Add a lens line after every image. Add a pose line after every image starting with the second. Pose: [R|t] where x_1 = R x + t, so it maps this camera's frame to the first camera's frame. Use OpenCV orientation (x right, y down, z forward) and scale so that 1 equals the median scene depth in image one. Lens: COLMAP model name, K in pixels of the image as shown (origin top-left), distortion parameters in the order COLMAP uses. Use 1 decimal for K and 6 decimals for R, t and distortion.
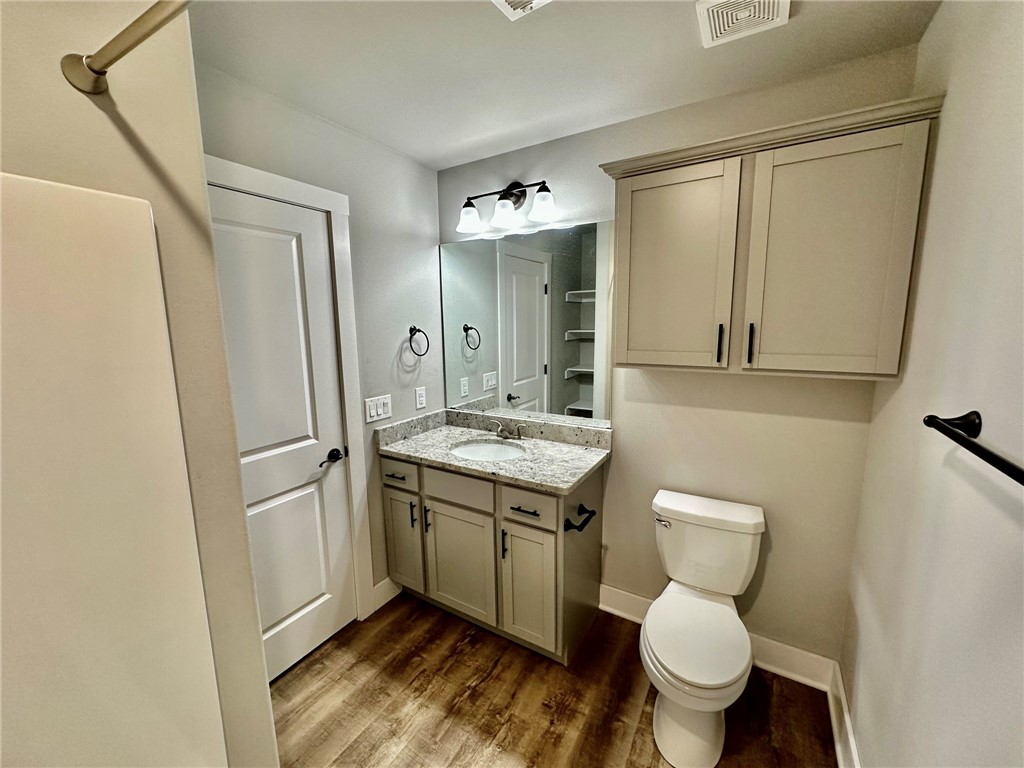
lens RADIAL K [[406.6, 0, 518.6], [0, 406.6, 385.2], [0, 0, 1]] dist [-0.003735, 0.001147]
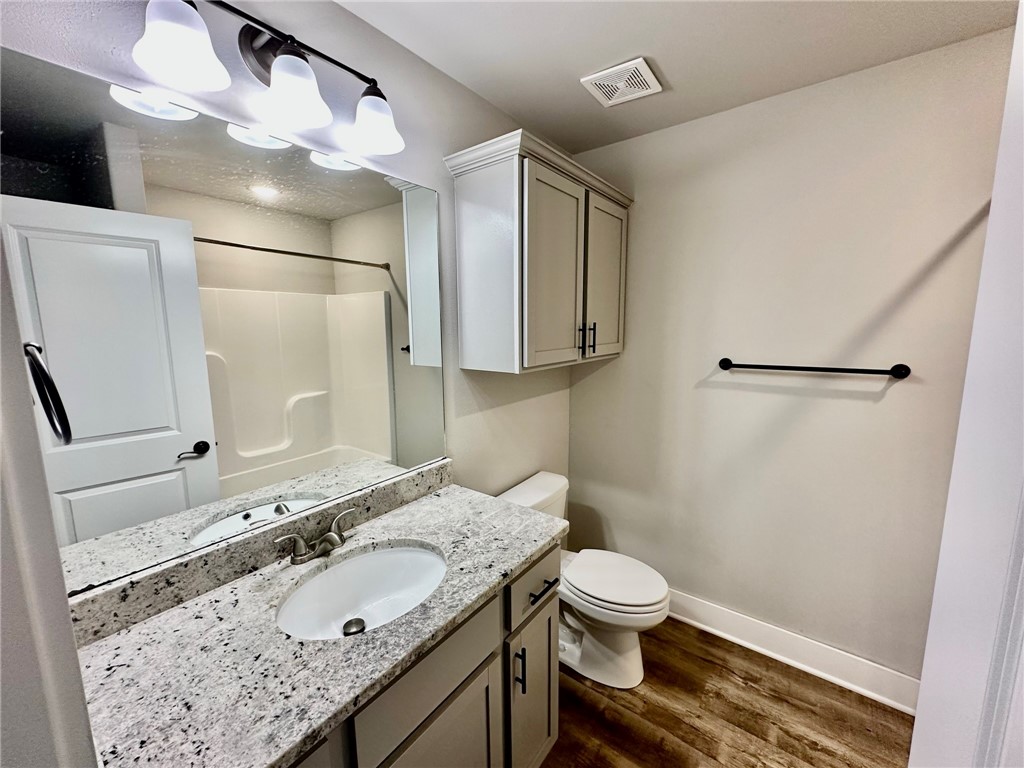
lens RADIAL K [[406.6, 0, 518.7], [0, 406.6, 381.4], [0, 0, 1]] dist [-0.003735, 0.001147]
pose [[0.094944, -0.125794, 0.987503, -0.518583], [0.157230, 0.981427, 0.109903, -0.102271], [-0.982987, 0.144831, 0.112959, 0.751509]]
